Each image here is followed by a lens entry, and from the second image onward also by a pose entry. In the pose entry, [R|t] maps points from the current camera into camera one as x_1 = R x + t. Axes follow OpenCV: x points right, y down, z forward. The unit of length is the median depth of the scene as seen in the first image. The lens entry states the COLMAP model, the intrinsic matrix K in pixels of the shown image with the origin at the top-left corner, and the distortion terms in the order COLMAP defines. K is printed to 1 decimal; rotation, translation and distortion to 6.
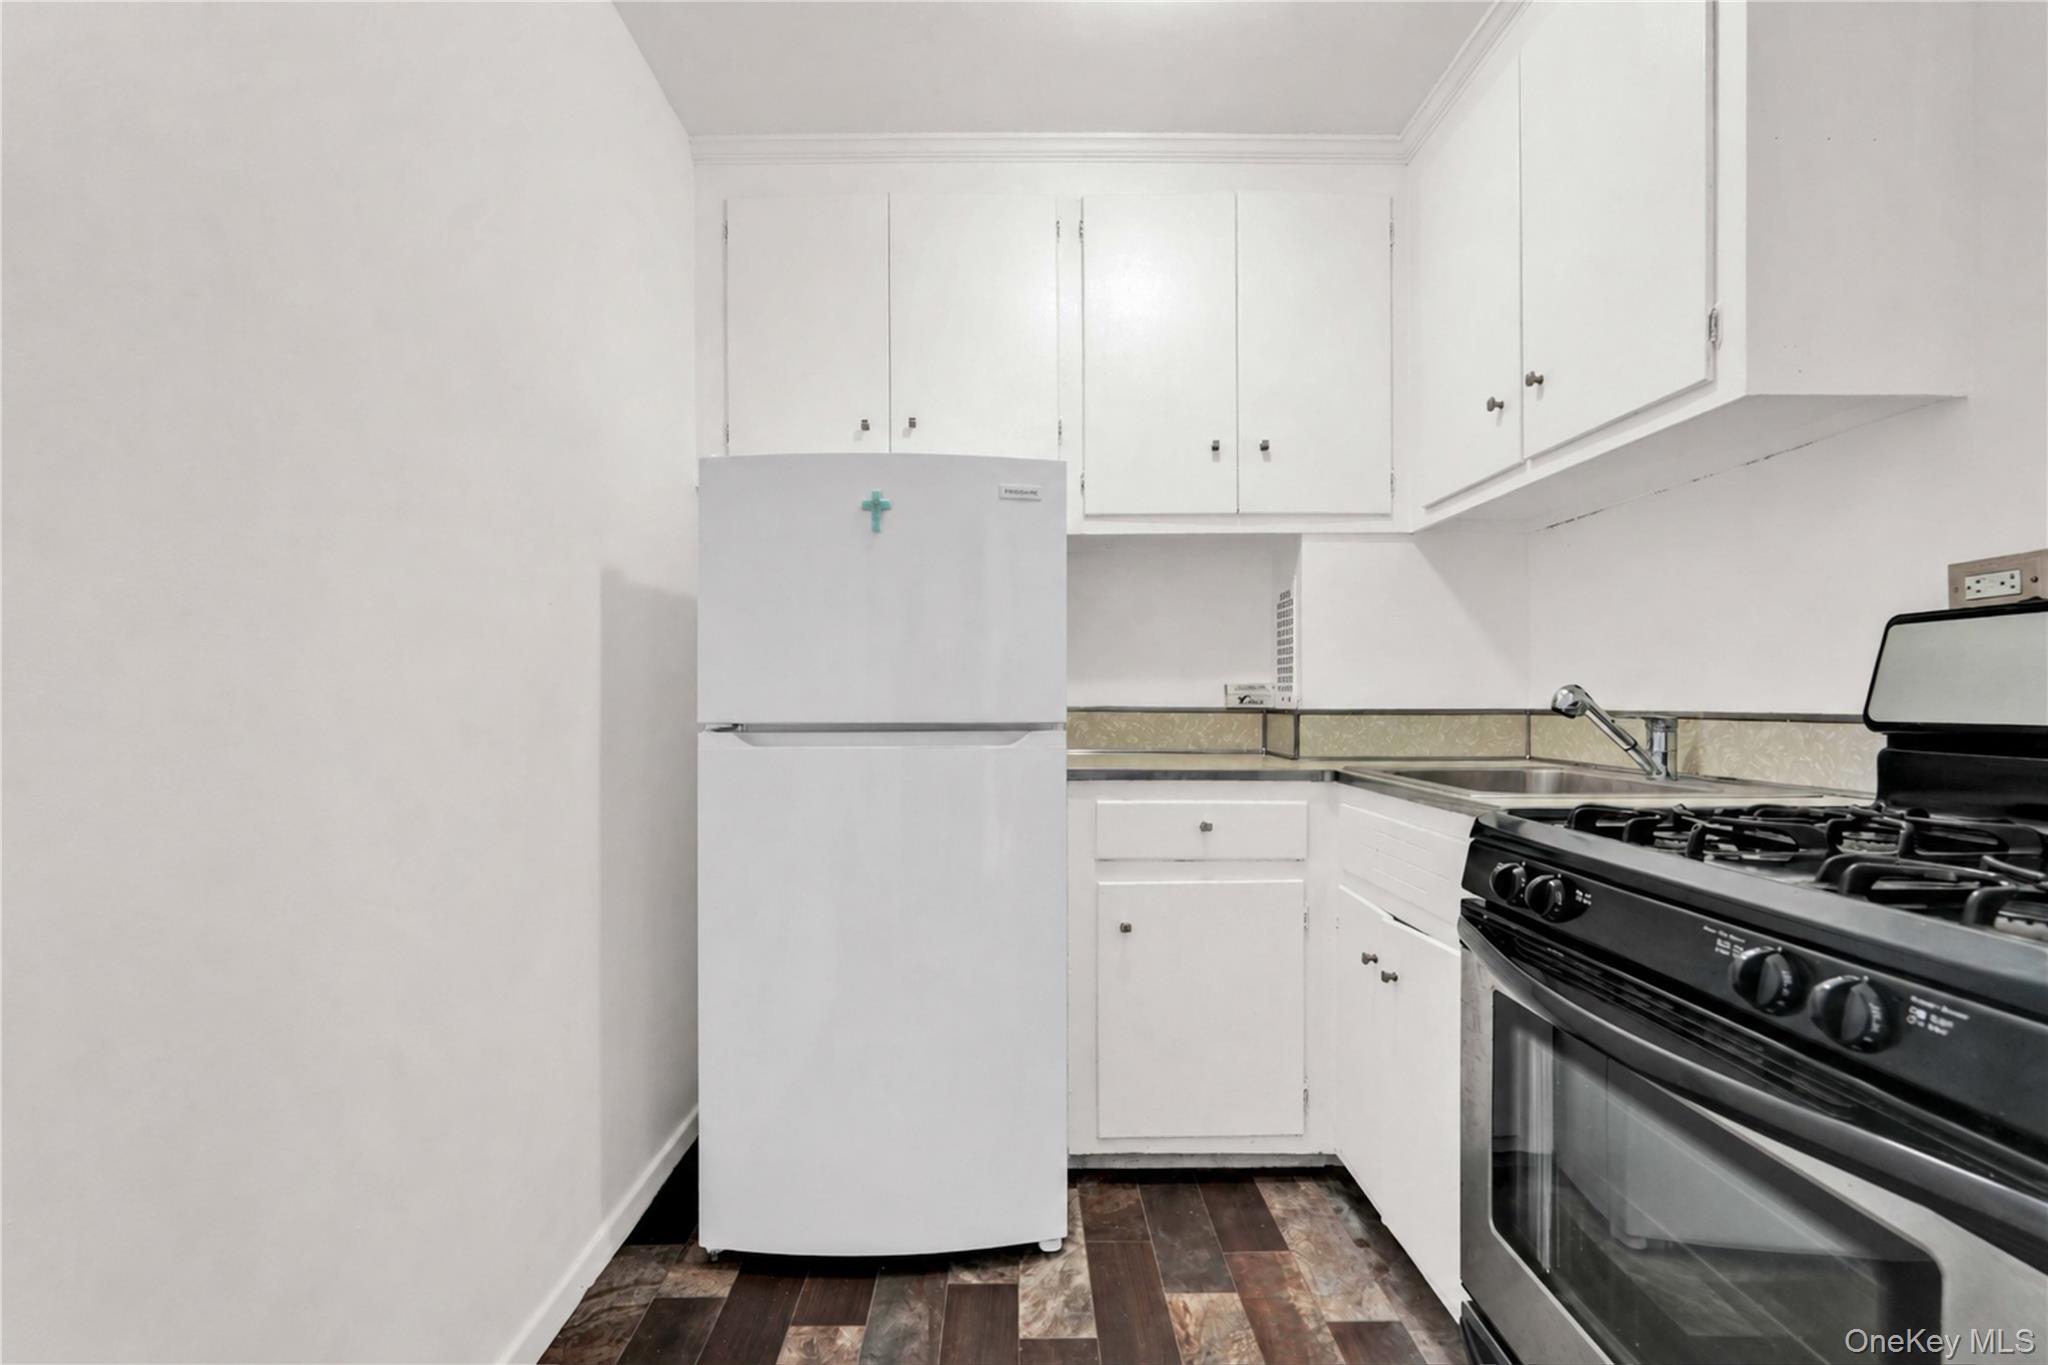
lens RADIAL K [[905.9, 0, 1020.2], [0, 905.9, 695.8], [0, 0, 1]] dist [-0.003374, -0.000106]
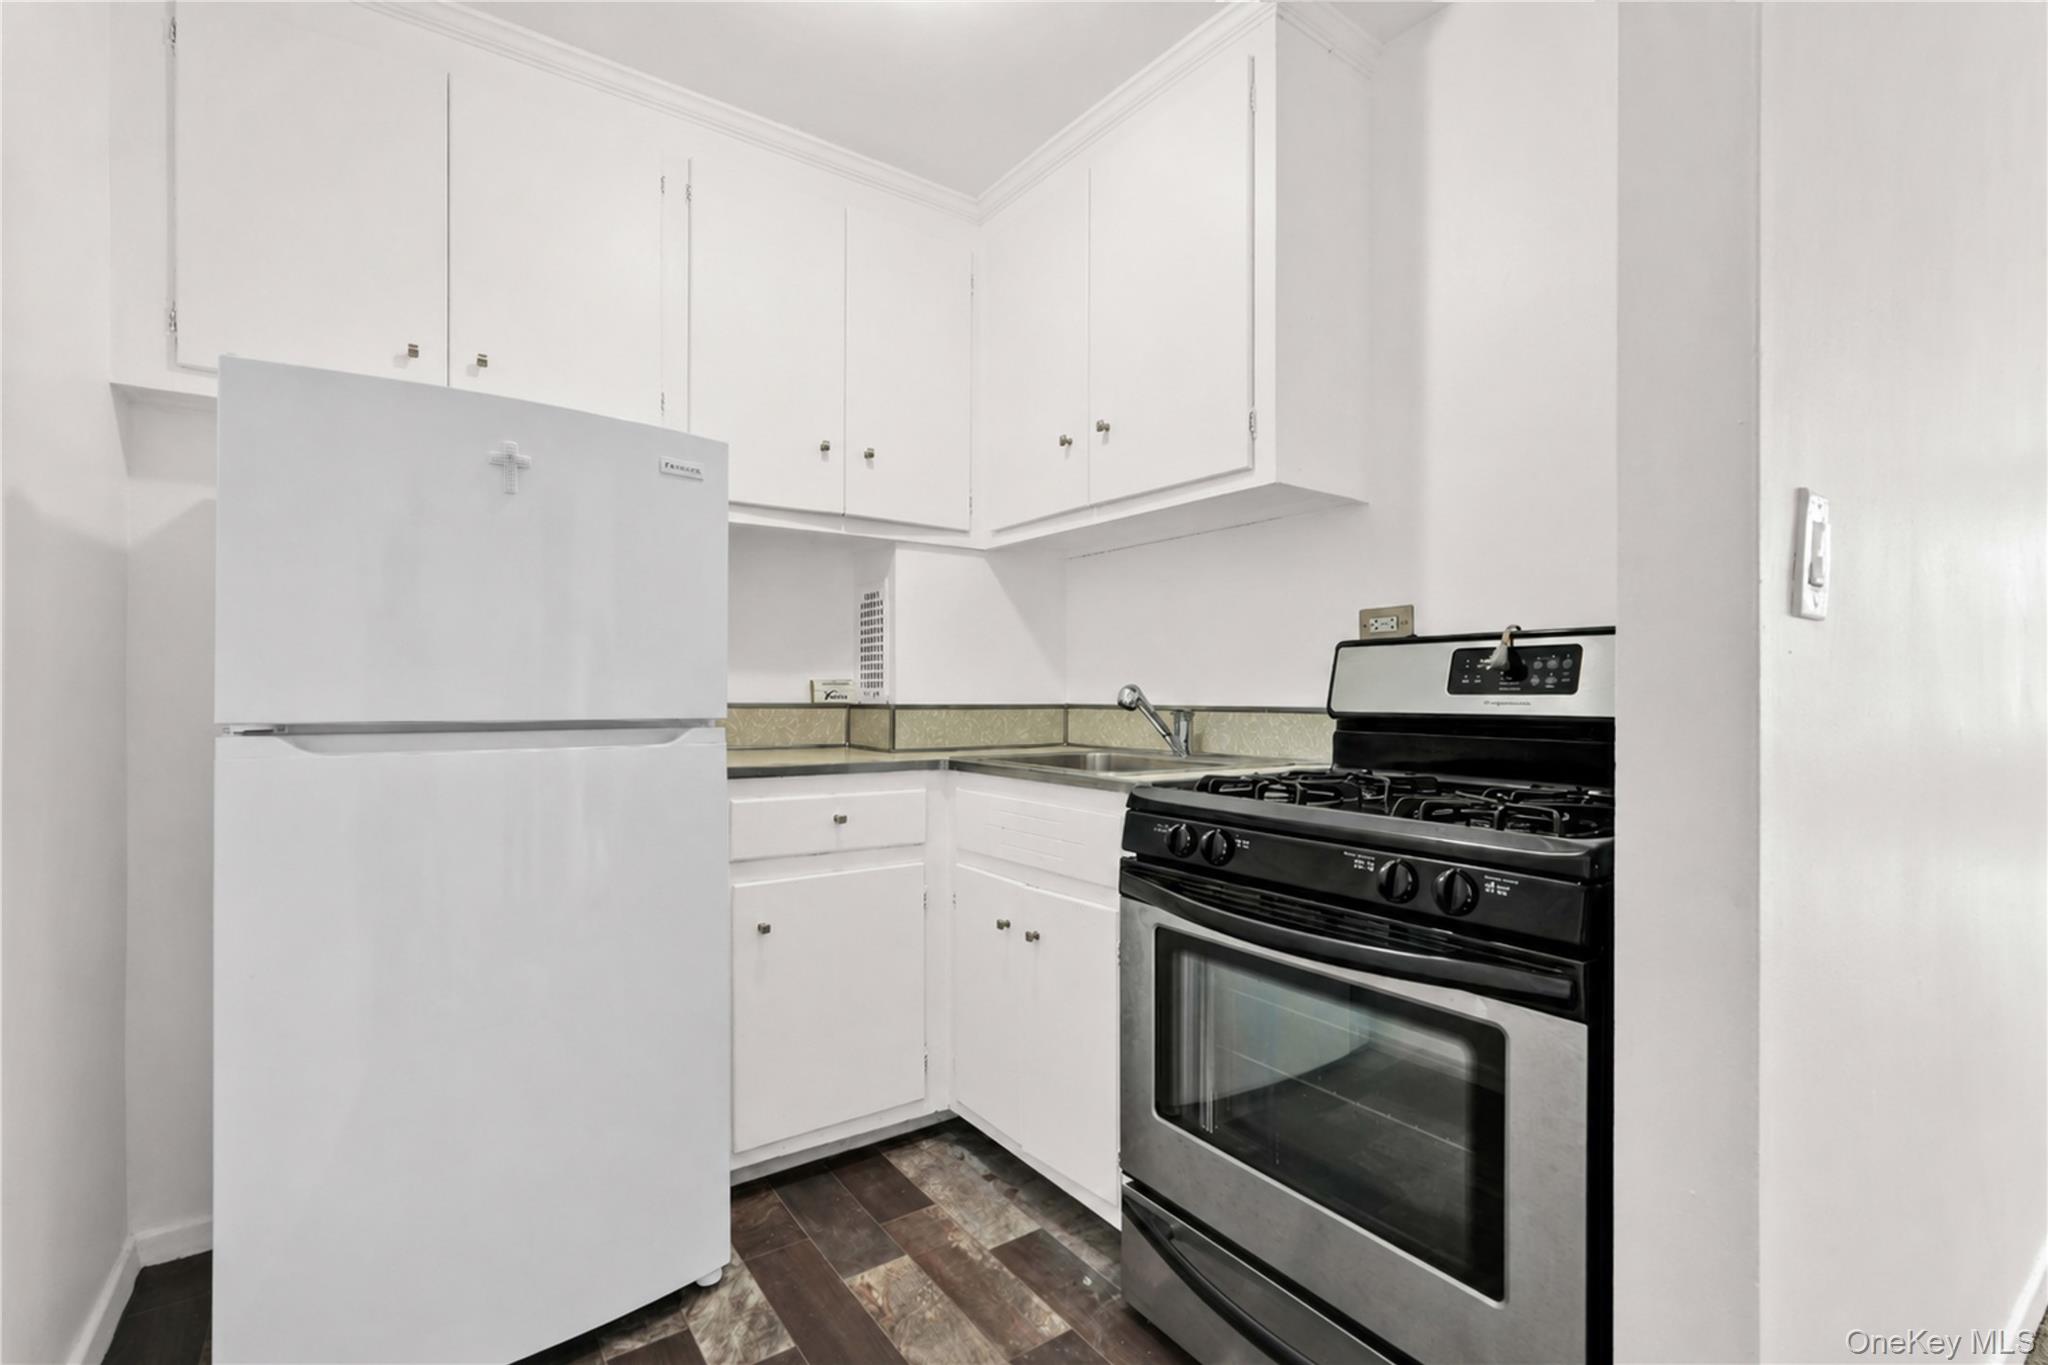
lens RADIAL K [[915.0, 0, 1024.0], [0, 915.0, 682.5], [0, 0, 1]] dist [-0.014022, 0.009606]
pose [[0.817741, 0.013161, 0.575436, -0.250035], [-0.007769, 0.999900, -0.011829, 0.000762], [-0.575534, 0.005203, 0.817761, 0.040804]]
